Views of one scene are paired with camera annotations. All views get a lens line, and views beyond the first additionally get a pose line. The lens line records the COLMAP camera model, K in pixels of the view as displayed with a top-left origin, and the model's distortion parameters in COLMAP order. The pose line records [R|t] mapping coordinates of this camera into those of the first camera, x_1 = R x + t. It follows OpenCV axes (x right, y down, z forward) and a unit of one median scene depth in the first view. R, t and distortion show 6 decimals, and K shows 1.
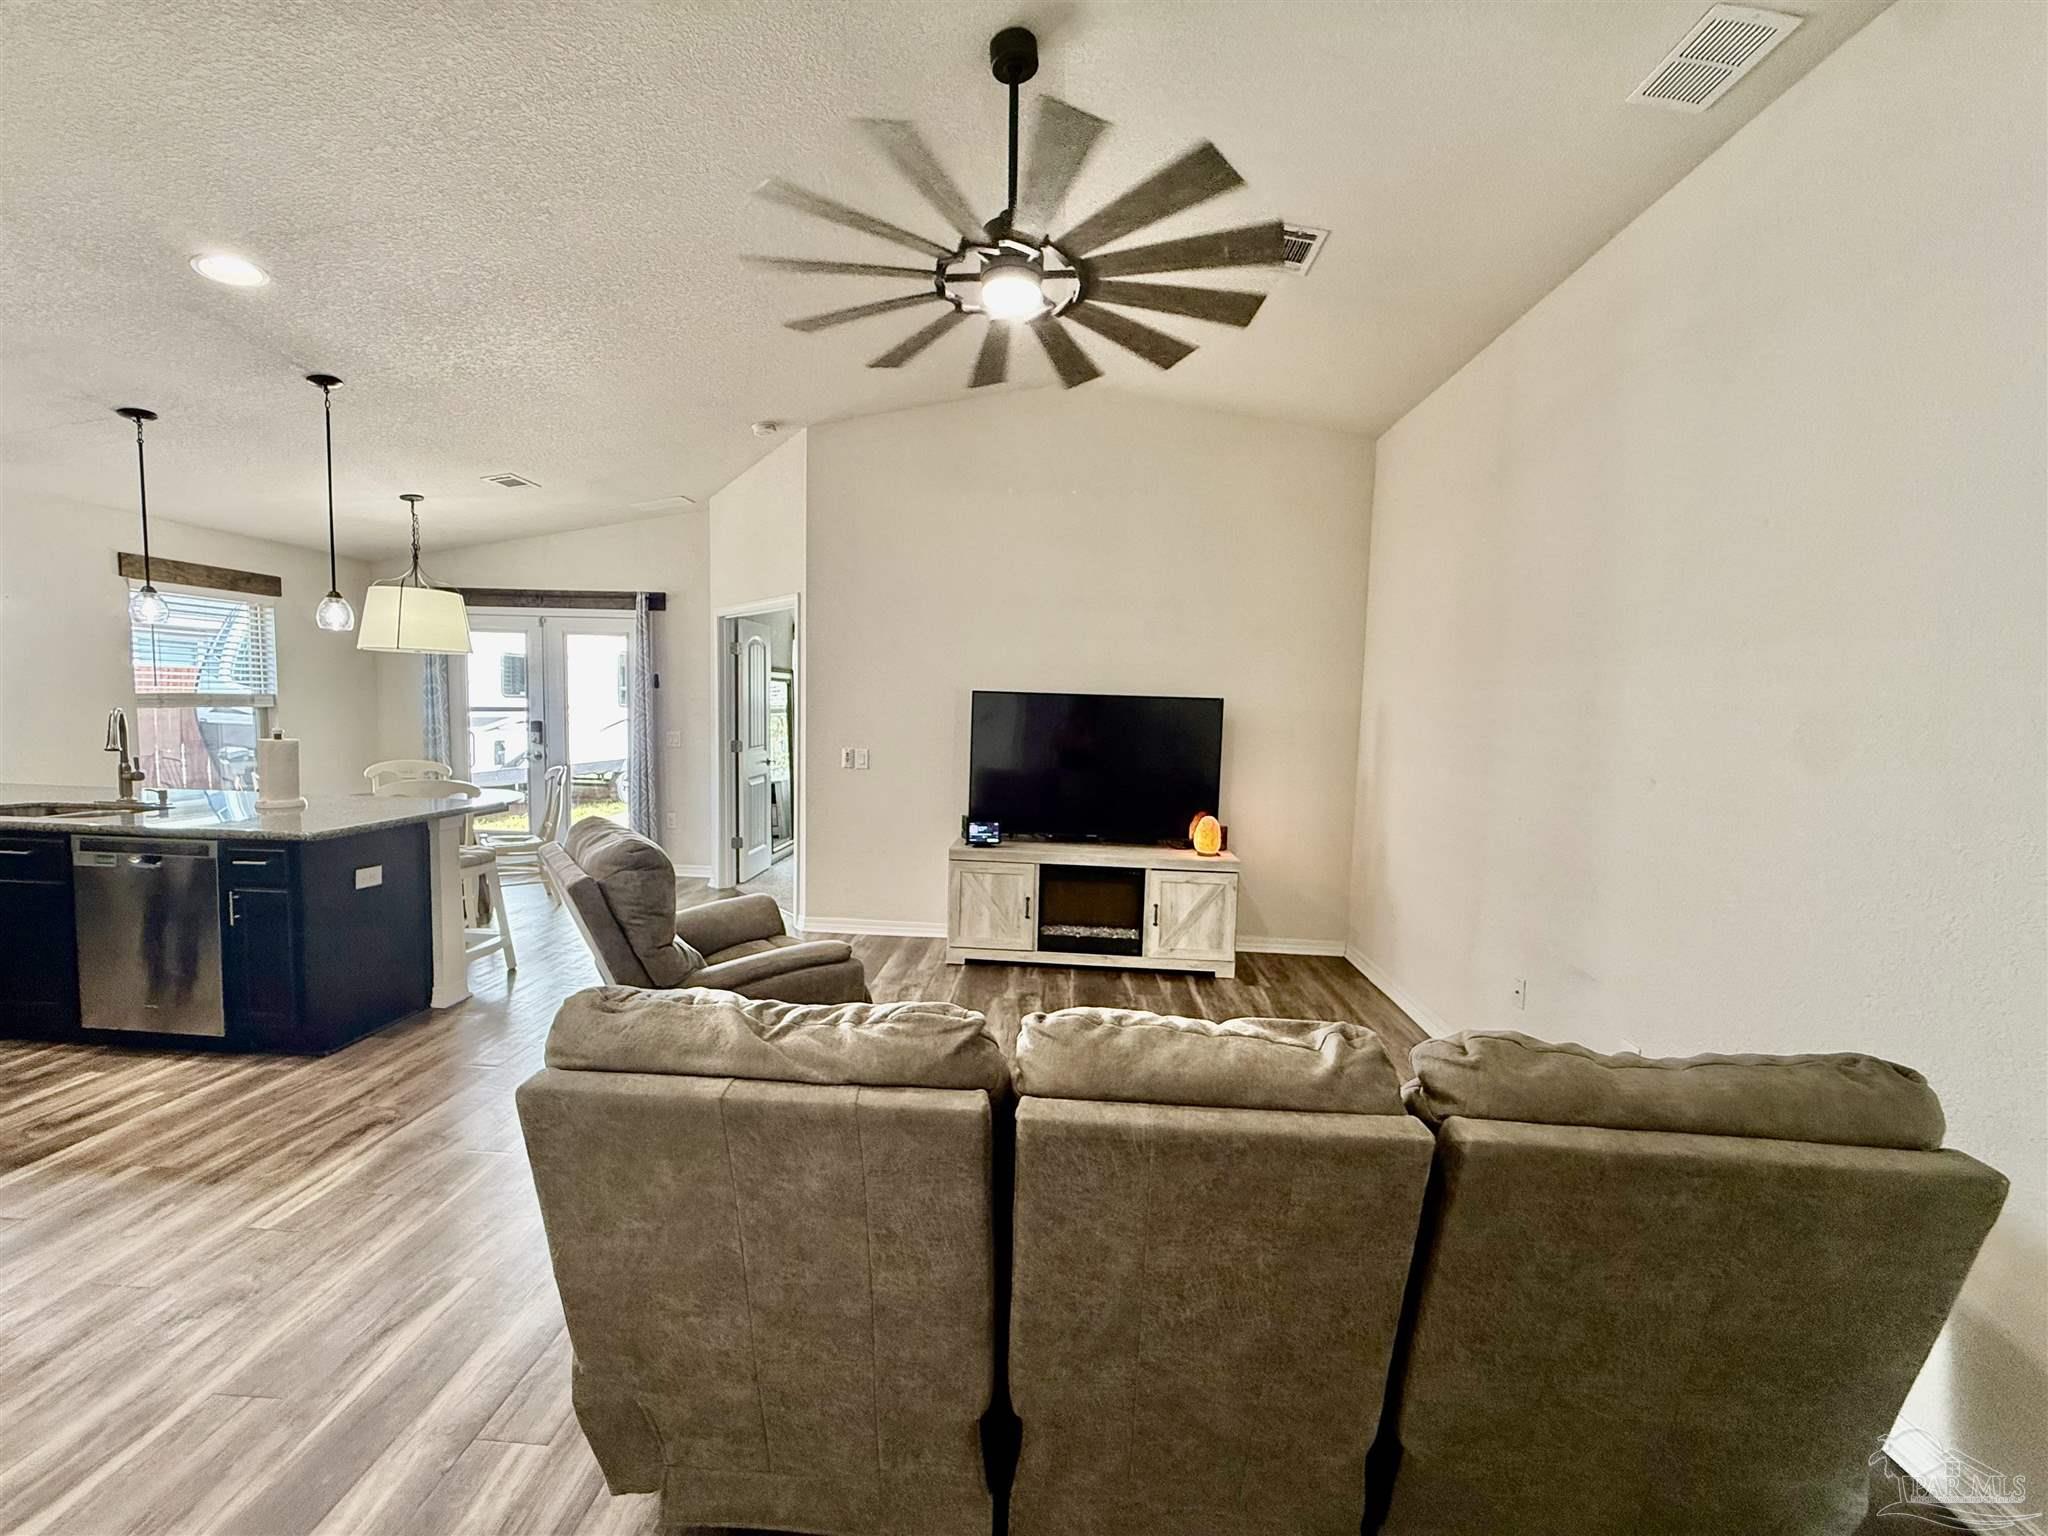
lens RADIAL K [[814.1, 0, 1020.2], [0, 814.1, 767.8], [0, 0, 1]] dist [-0.000861, 0.000519]
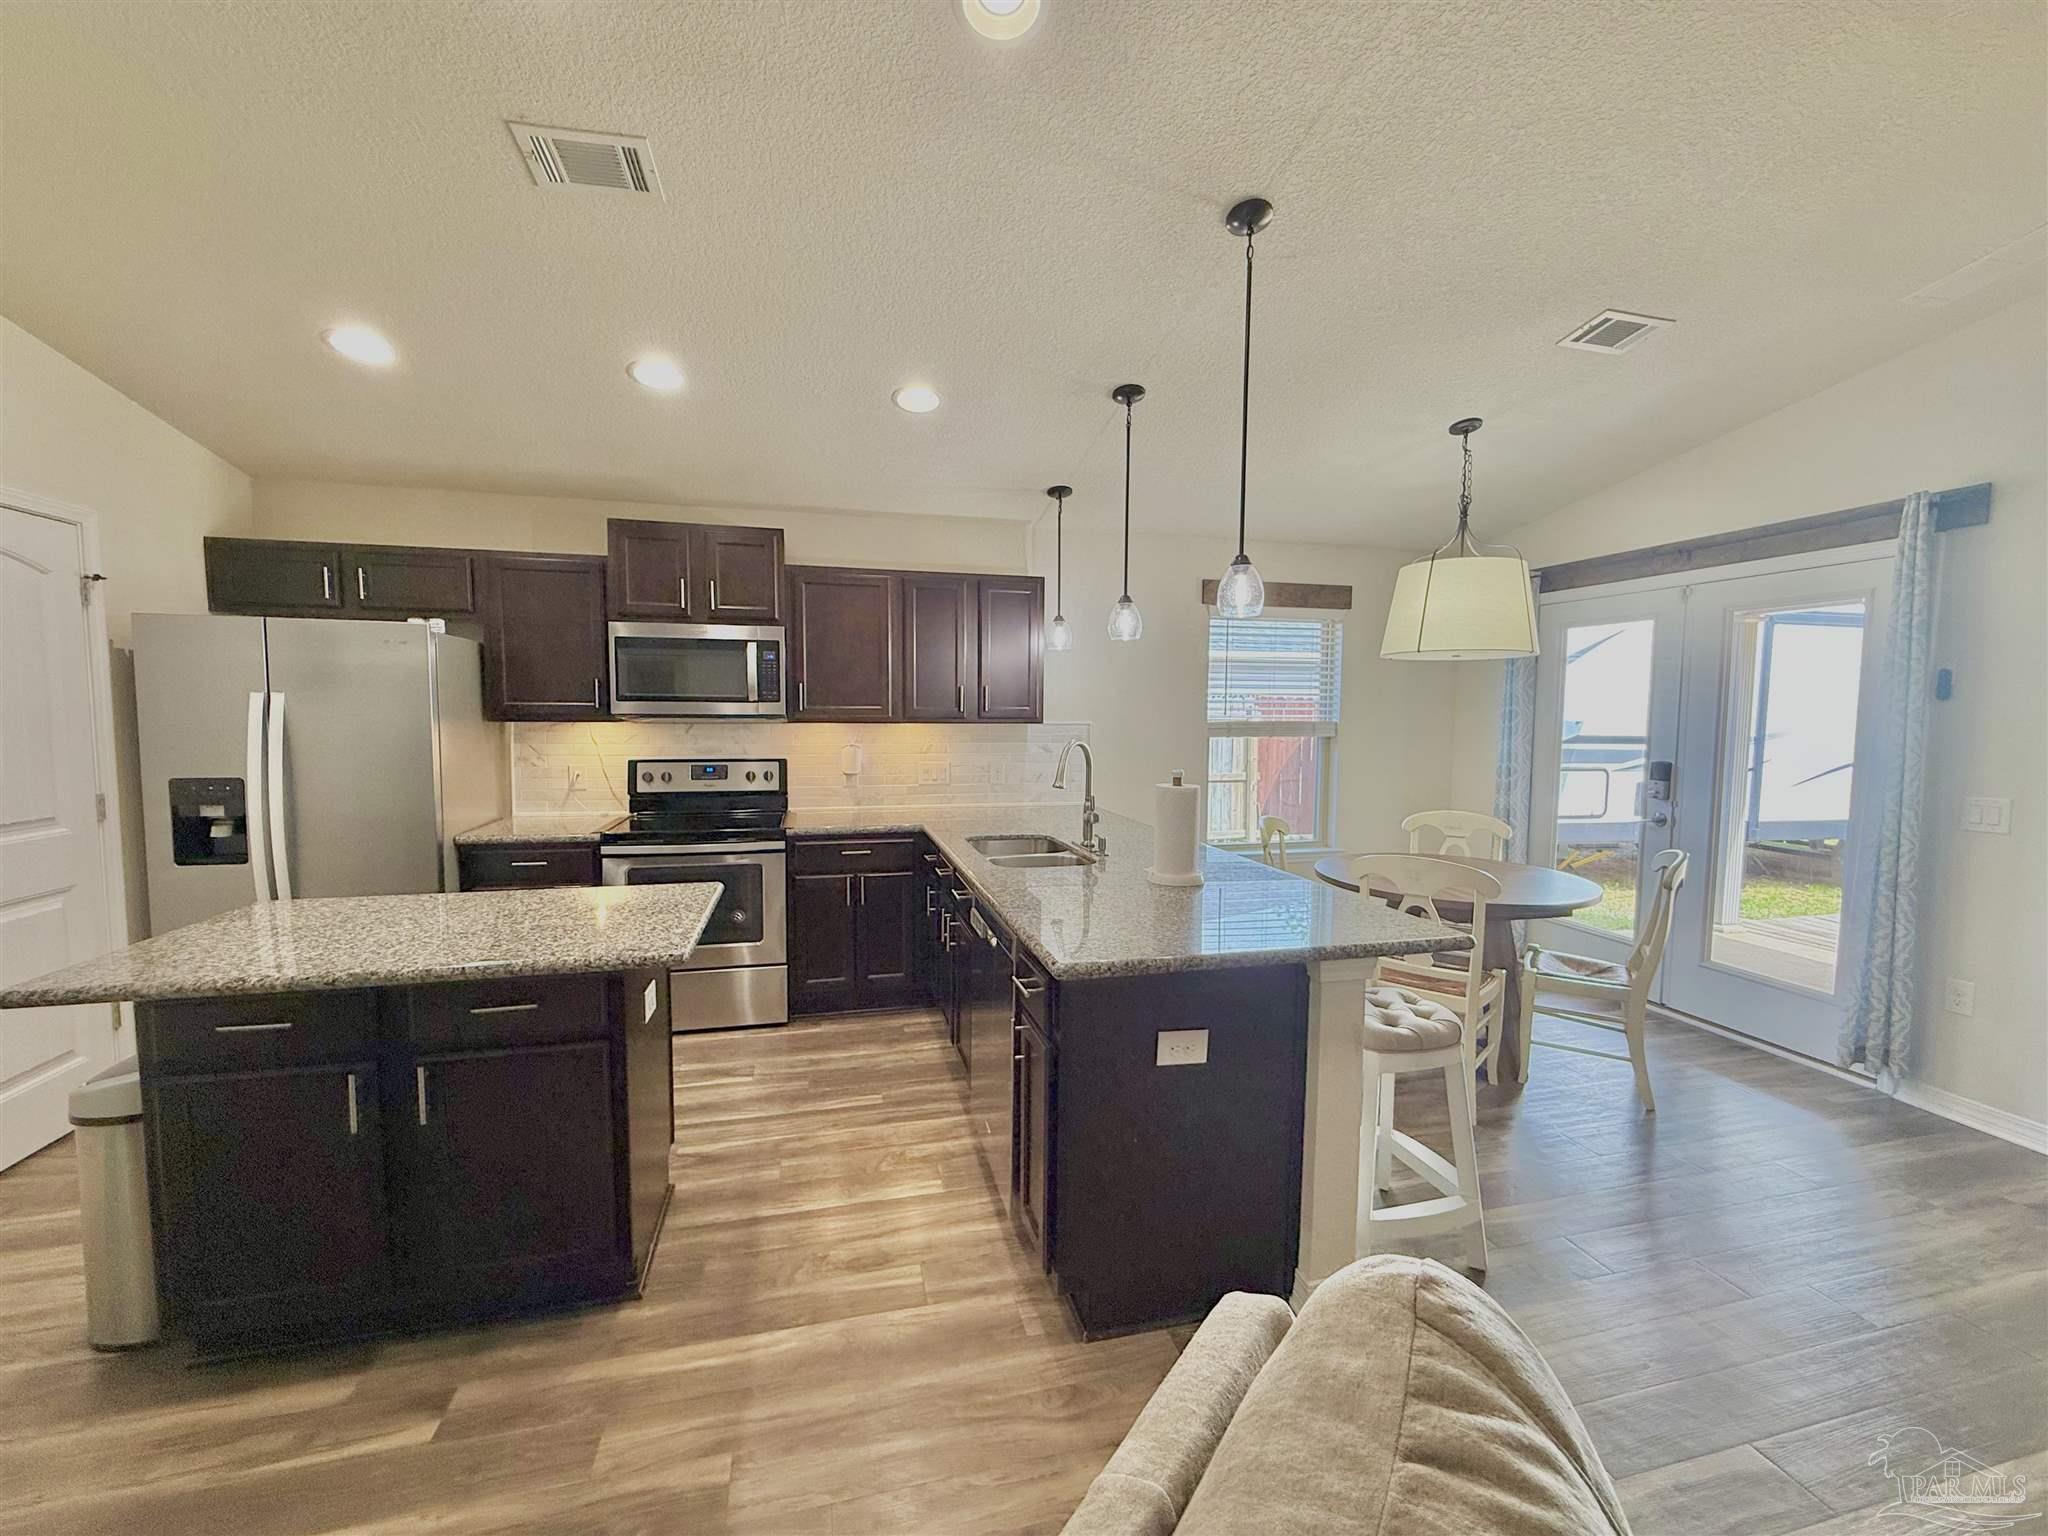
lens RADIAL K [[814.1, 0, 1020.2], [0, 814.1, 767.8], [0, 0, 1]] dist [-0.000861, 0.000519]
pose [[0.298017, 0.043527, -0.953568, -0.190912], [-0.076417, 0.996842, 0.021620, -0.035796], [0.951497, 0.066426, 0.300402, 0.435387]]
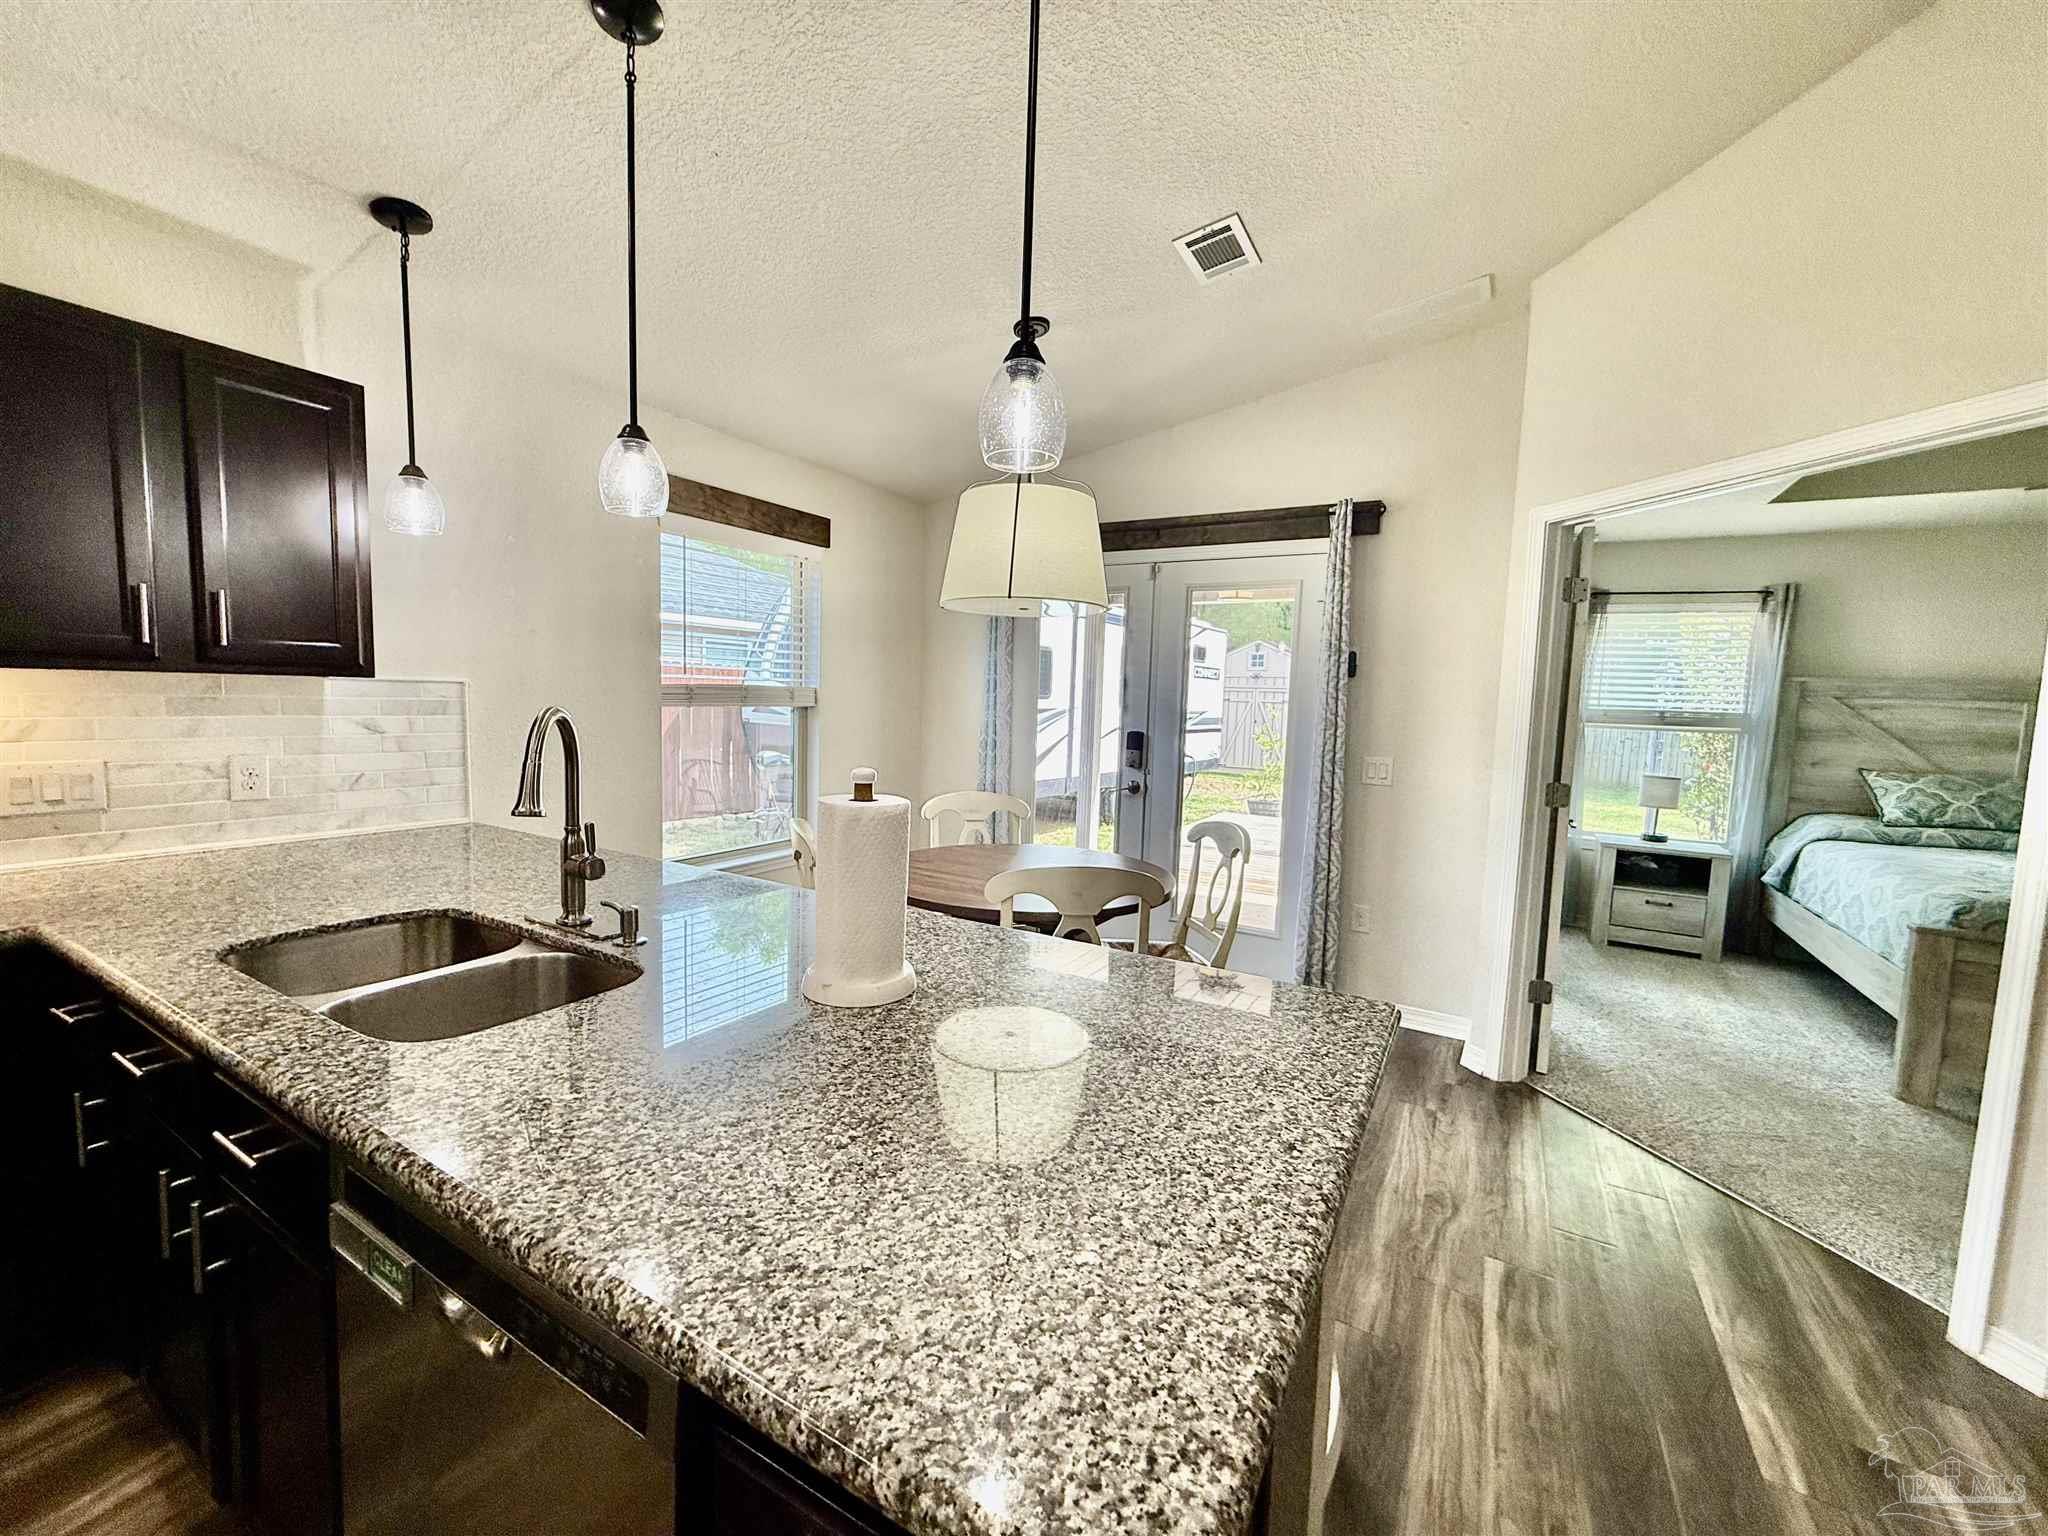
lens RADIAL K [[814.1, 0, 1020.2], [0, 814.1, 767.8], [0, 0, 1]] dist [-0.000861, 0.000519]
pose [[0.890822, 0.041842, -0.452422, -0.458164], [-0.044169, 0.999009, 0.005424, -0.034943], [0.452201, 0.015151, 0.891788, 0.474344]]
